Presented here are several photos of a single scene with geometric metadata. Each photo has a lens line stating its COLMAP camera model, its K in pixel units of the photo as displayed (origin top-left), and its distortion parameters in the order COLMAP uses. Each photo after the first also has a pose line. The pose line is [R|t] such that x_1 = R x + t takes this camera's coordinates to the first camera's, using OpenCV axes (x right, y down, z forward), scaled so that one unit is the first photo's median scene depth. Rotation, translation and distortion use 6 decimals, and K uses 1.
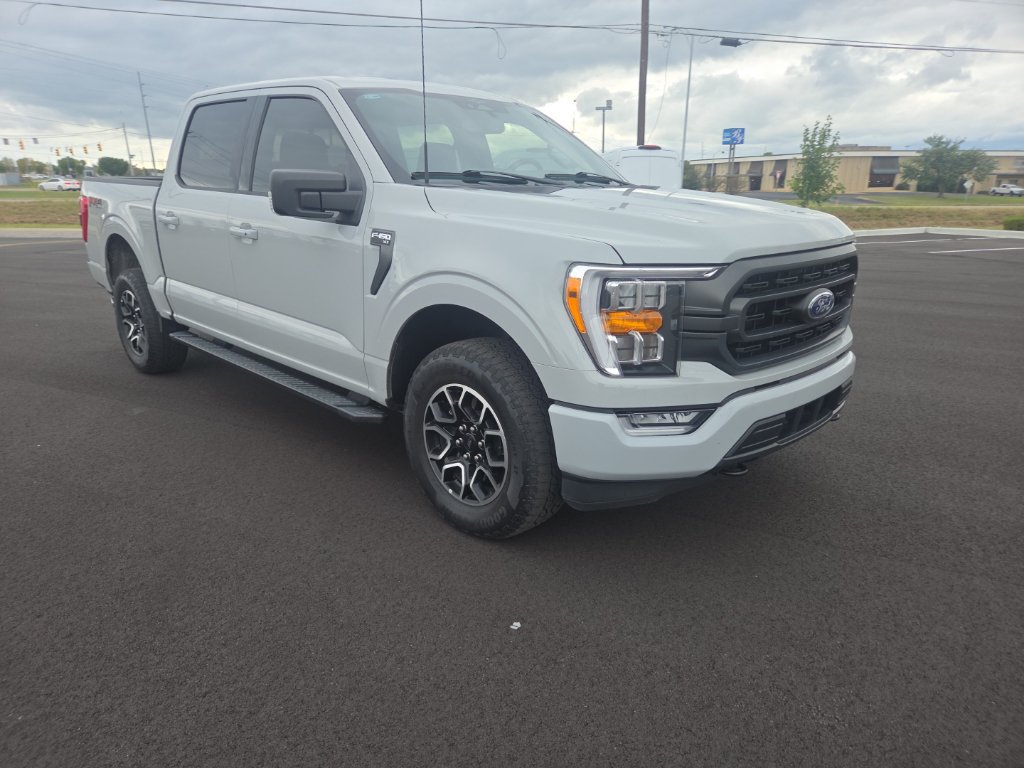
lens RADIAL K [[685.2, 0, 495.6], [0, 685.2, 393.2], [0, 0, 1]] dist [0.071369, -0.060200]
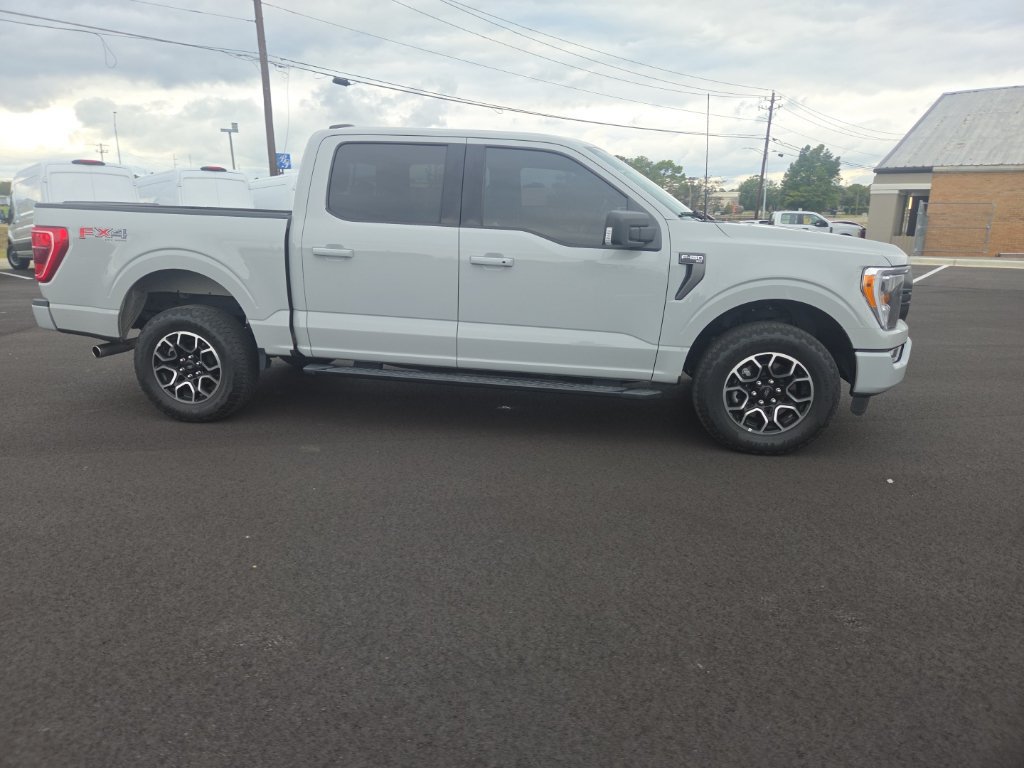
lens RADIAL K [[685.2, 0, 495.4], [0, 685.2, 375.6], [0, 0, 1]] dist [0.071369, -0.060200]
pose [[0.811942, -0.127440, 0.569657, -1.335370], [0.157431, 0.987524, -0.003466, -0.049449], [-0.562108, 0.092496, 0.821875, 0.096650]]
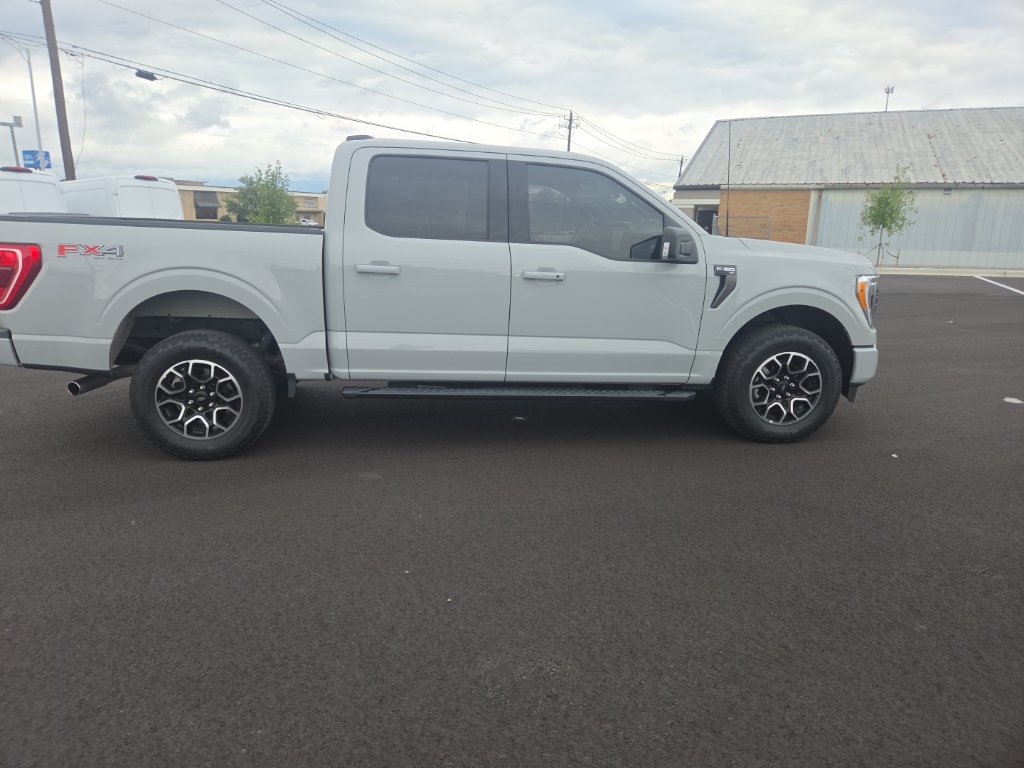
lens RADIAL K [[685.2, 0, 496.3], [0, 685.2, 378.8], [0, 0, 1]] dist [0.071369, -0.060200]
pose [[0.618050, -0.165303, 0.768563, -1.730642], [0.210943, 0.976662, 0.040428, -0.160980], [-0.757309, 0.137137, 0.638496, 0.441441]]
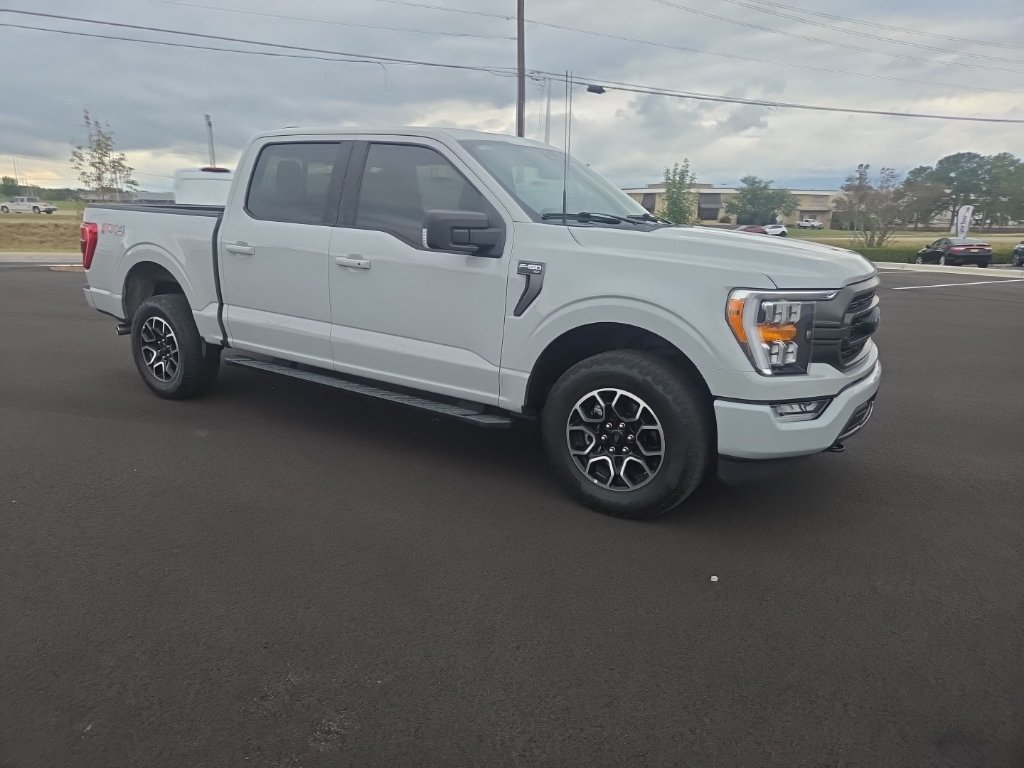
lens RADIAL K [[685.2, 0, 494.3], [0, 685.2, 373.0], [0, 0, 1]] dist [0.071369, -0.060200]
pose [[0.979593, -0.028570, 0.198953, -0.471372], [0.040883, 0.997476, -0.058059, 0.019990], [-0.196792, 0.065008, 0.978288, -0.128705]]
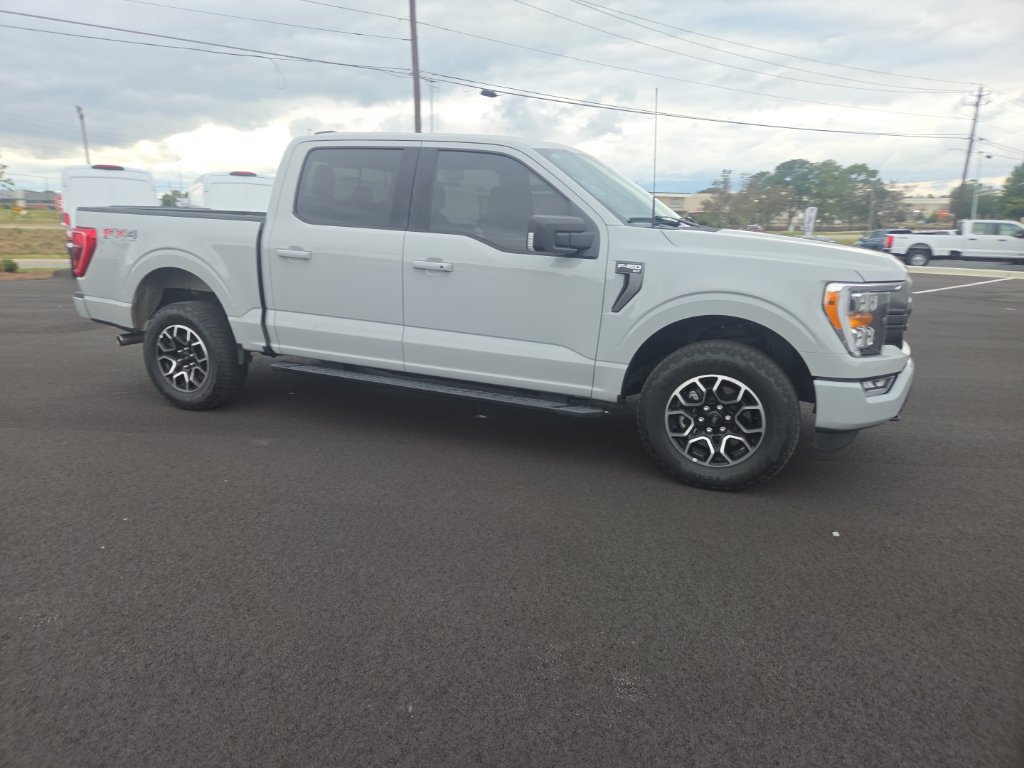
lens RADIAL K [[685.2, 0, 494.2], [0, 685.2, 370.5], [0, 0, 1]] dist [0.071369, -0.060200]
pose [[0.927395, -0.067684, 0.367910, -0.896582], [0.092487, 0.994448, -0.050185, 0.005871], [-0.362471, 0.080568, 0.928506, -0.084862]]
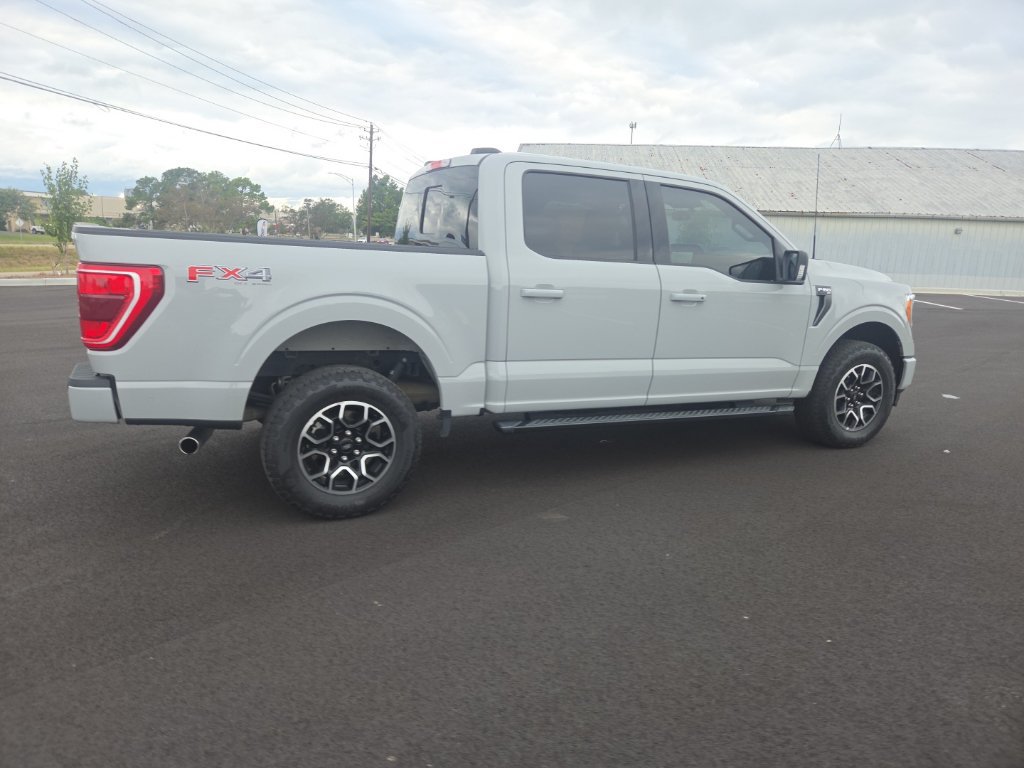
lens RADIAL K [[685.2, 0, 500.1], [0, 685.2, 379.3], [0, 0, 1]] dist [0.071369, -0.060200]
pose [[0.344092, -0.174503, 0.922578, -2.035913], [0.237416, 0.966818, 0.094323, -0.366759], [-0.908424, 0.186579, 0.374104, 1.137120]]
